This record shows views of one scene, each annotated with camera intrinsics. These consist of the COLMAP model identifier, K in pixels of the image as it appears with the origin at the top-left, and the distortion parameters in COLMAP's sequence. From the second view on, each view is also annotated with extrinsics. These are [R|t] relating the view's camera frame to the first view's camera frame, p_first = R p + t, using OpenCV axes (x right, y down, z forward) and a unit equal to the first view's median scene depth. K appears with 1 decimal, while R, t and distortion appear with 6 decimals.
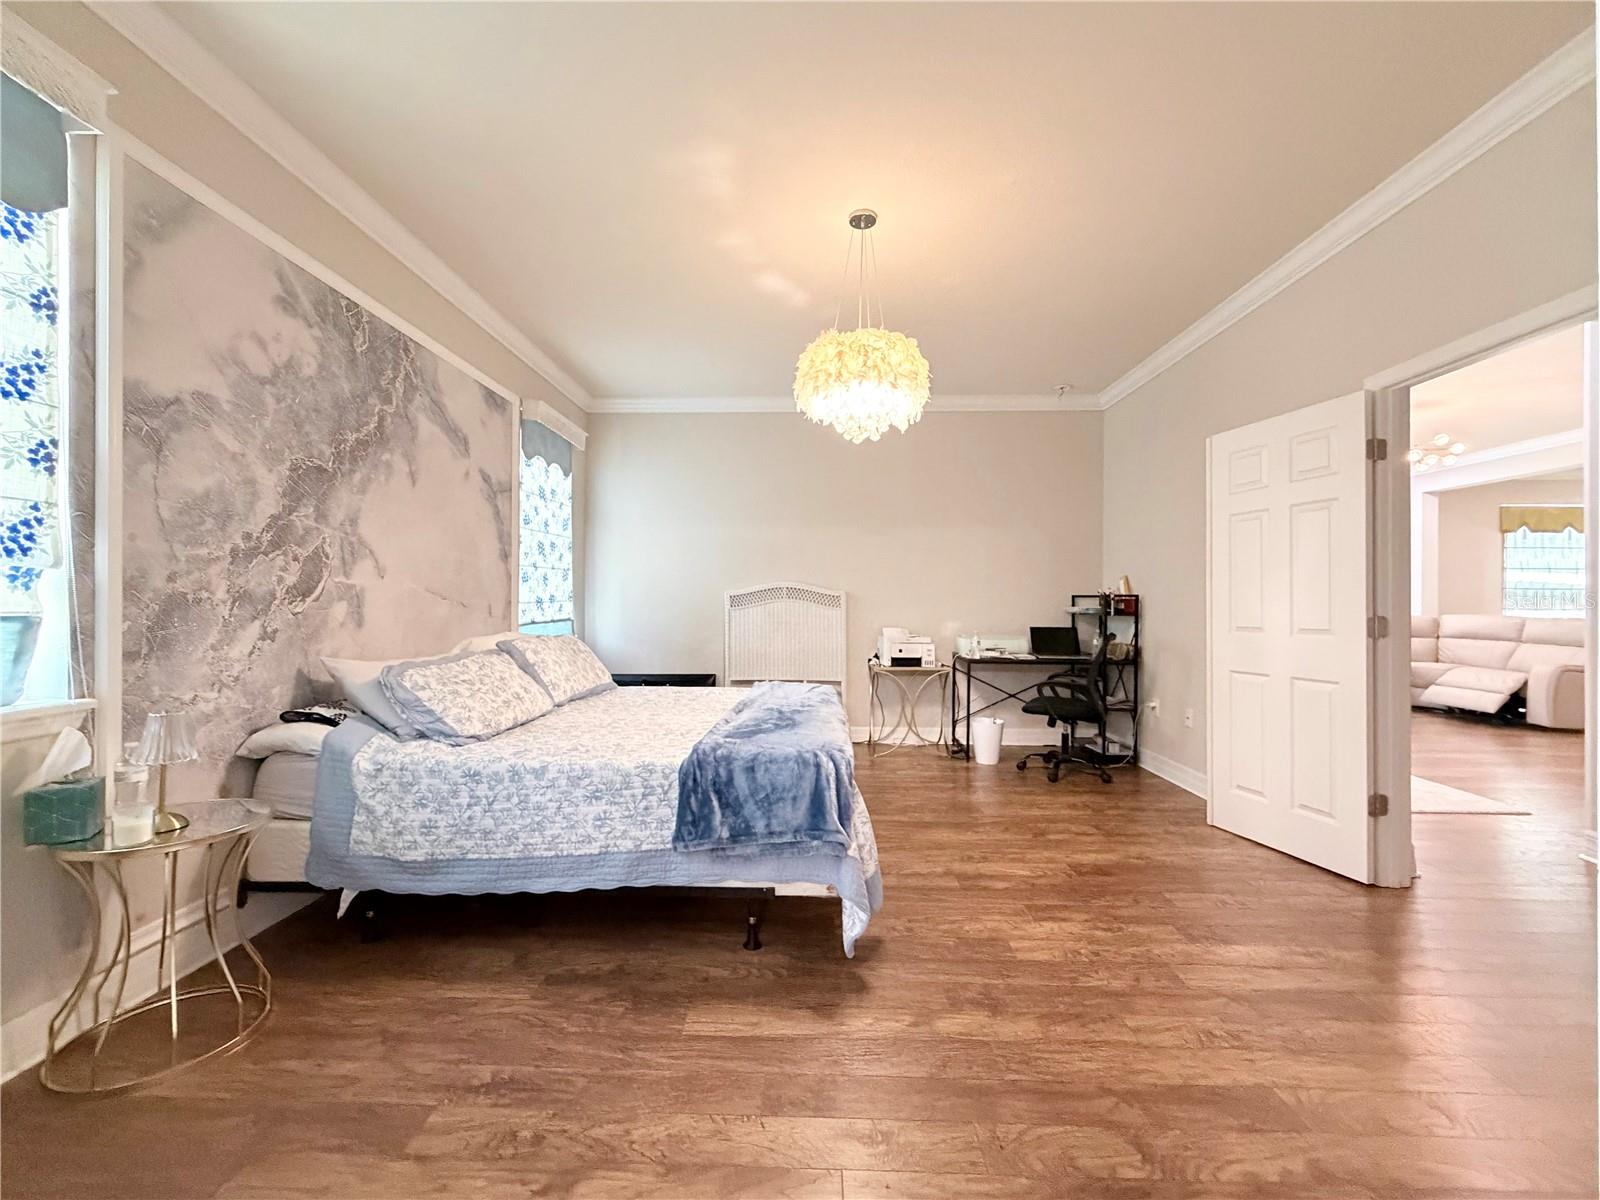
lens RADIAL K [[658.4, 0, 801.4], [0, 658.4, 600.8], [0, 0, 1]] dist [-0.000302, 0.000175]
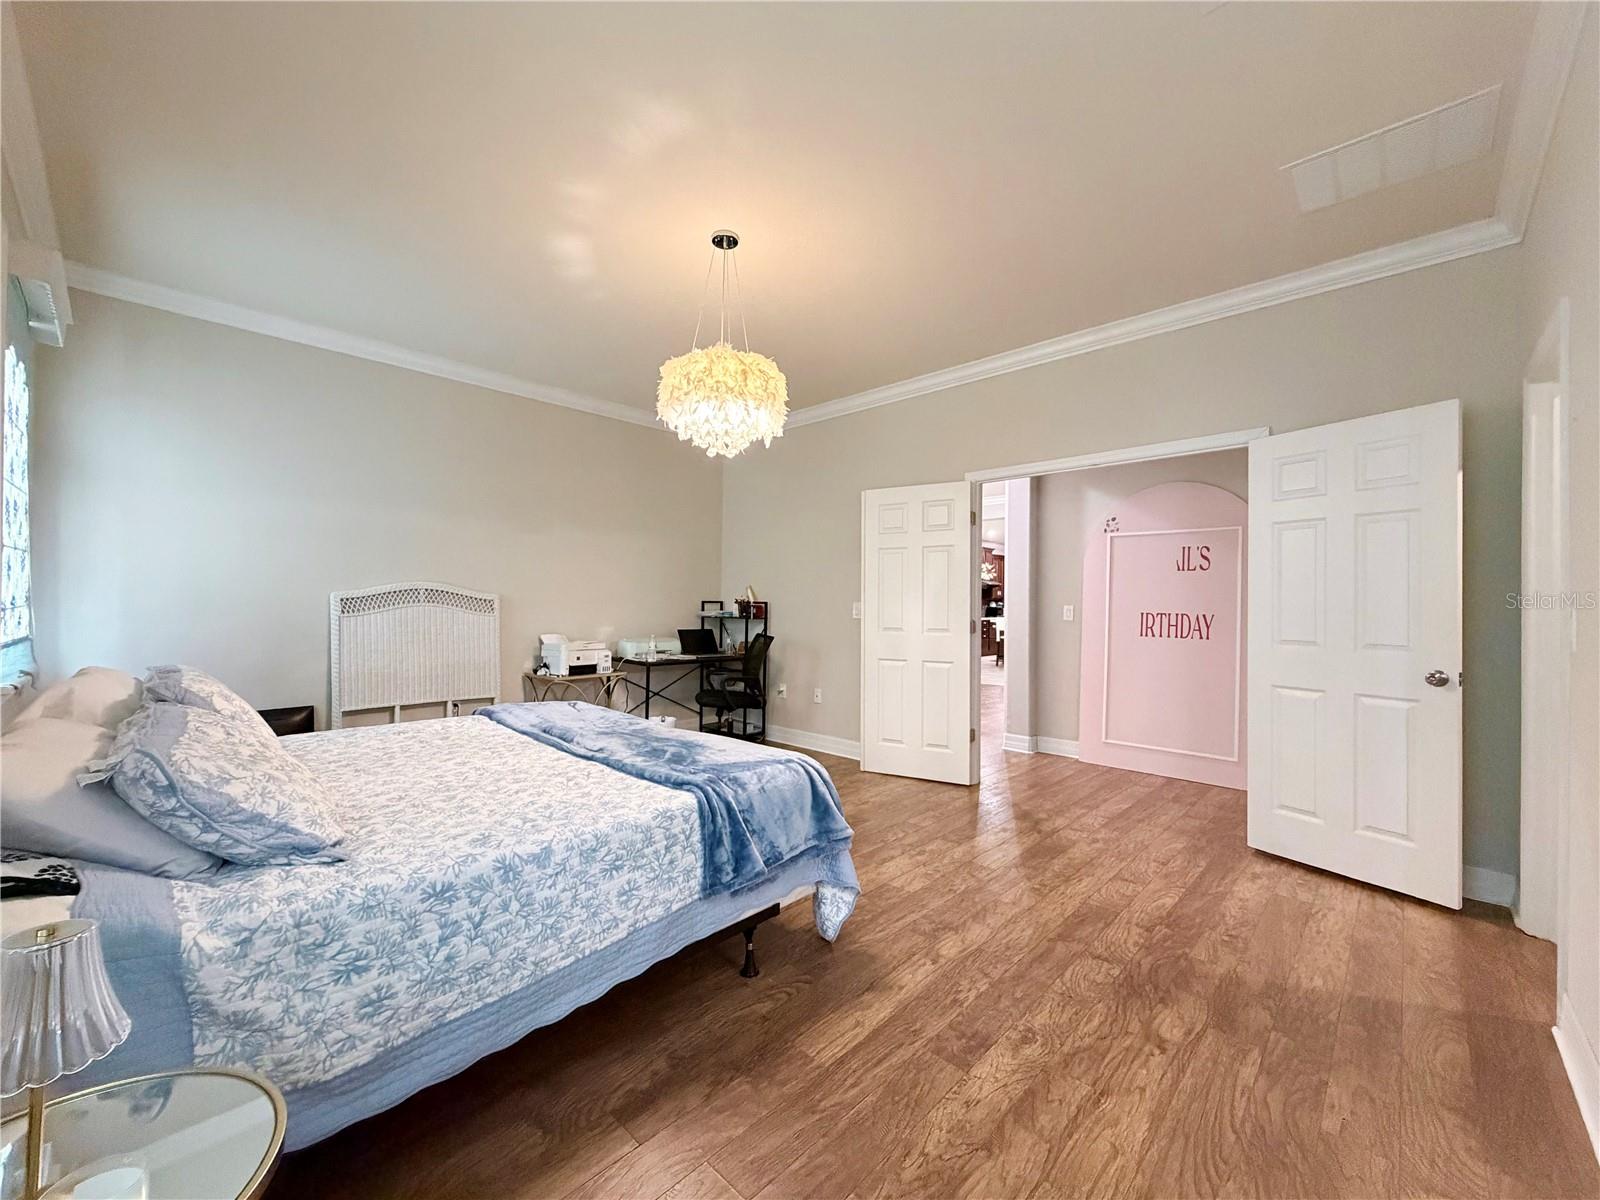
lens RADIAL K [[636.6, 0, 796.3], [0, 636.6, 601.6], [0, 0, 1]] dist [0.000124, -0.000098]
pose [[0.670911, 0.006253, 0.741512, -0.701770], [-0.010475, 0.999945, 0.001046, -0.023927], [-0.741464, -0.008469, 0.670939, 0.311454]]
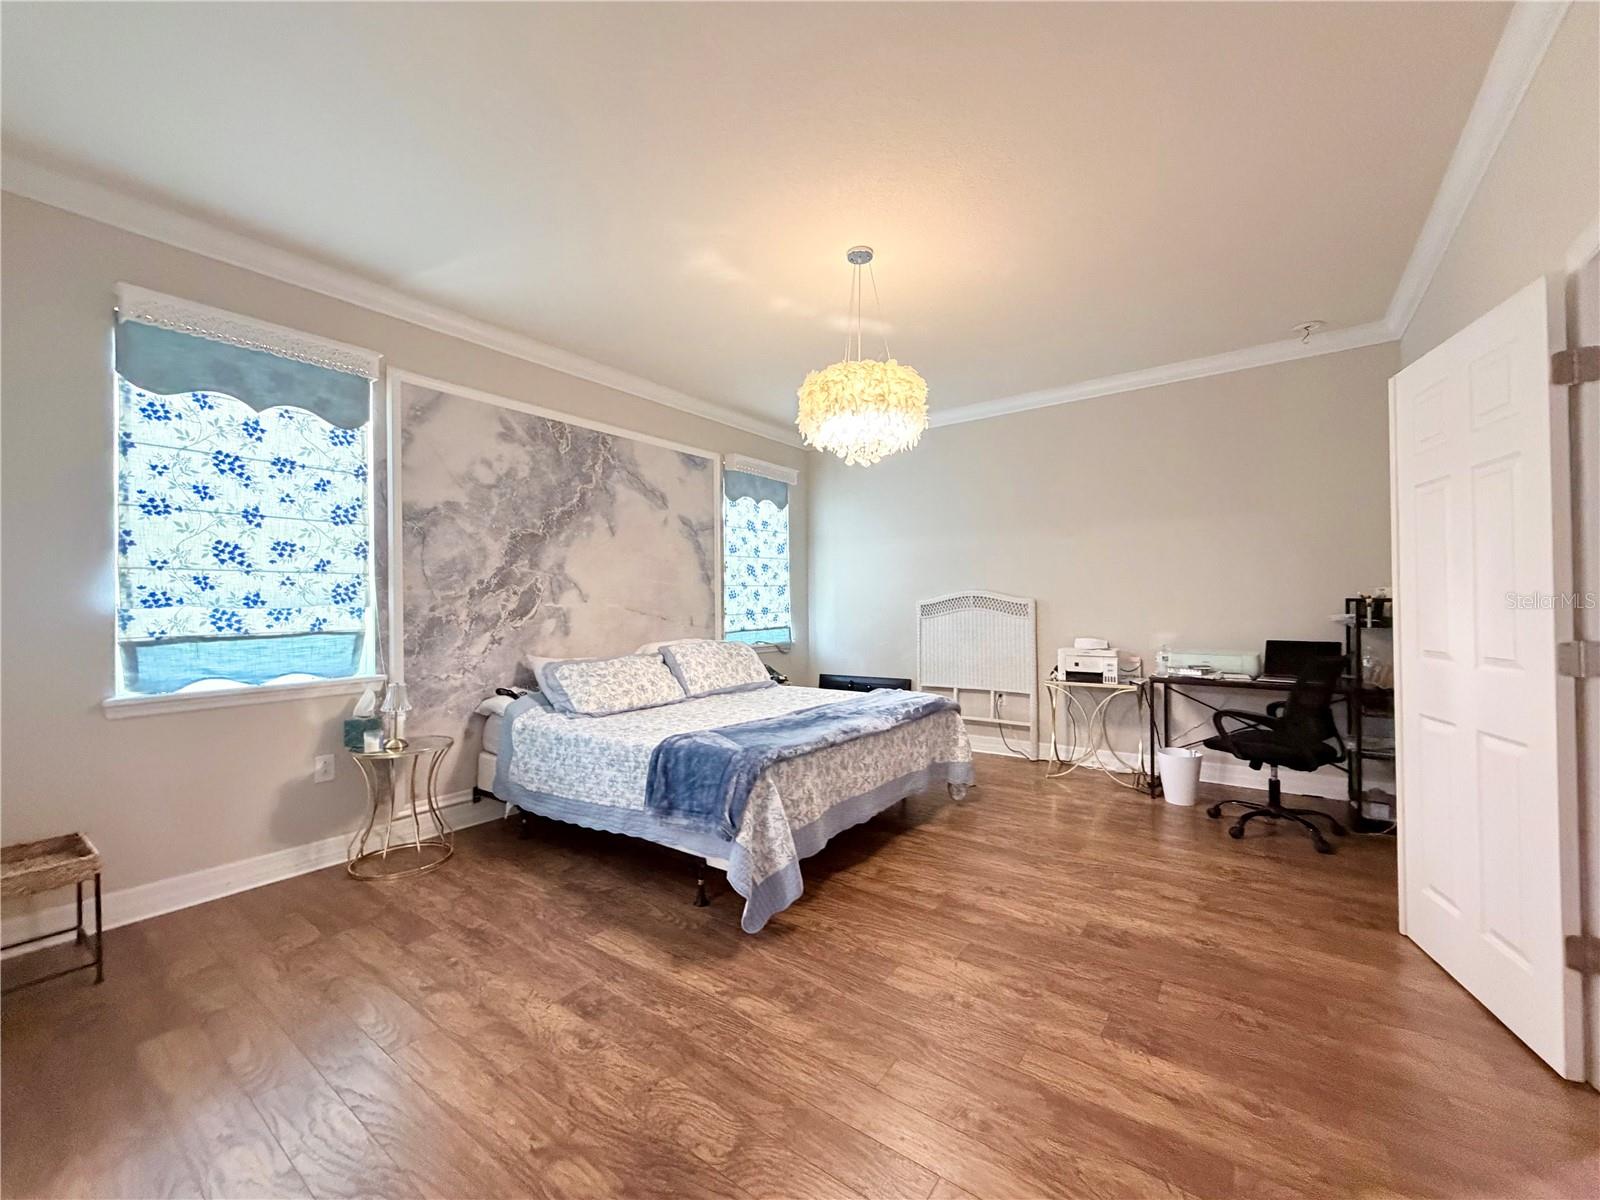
lens RADIAL K [[636.6, 0, 796.3], [0, 636.6, 601.6], [0, 0, 1]] dist [0.000124, -0.000098]
pose [[0.821149, -0.016479, -0.570476, 0.726617], [0.016088, 0.999854, -0.005725, -0.025331], [0.570487, -0.004477, 0.821294, 0.127947]]
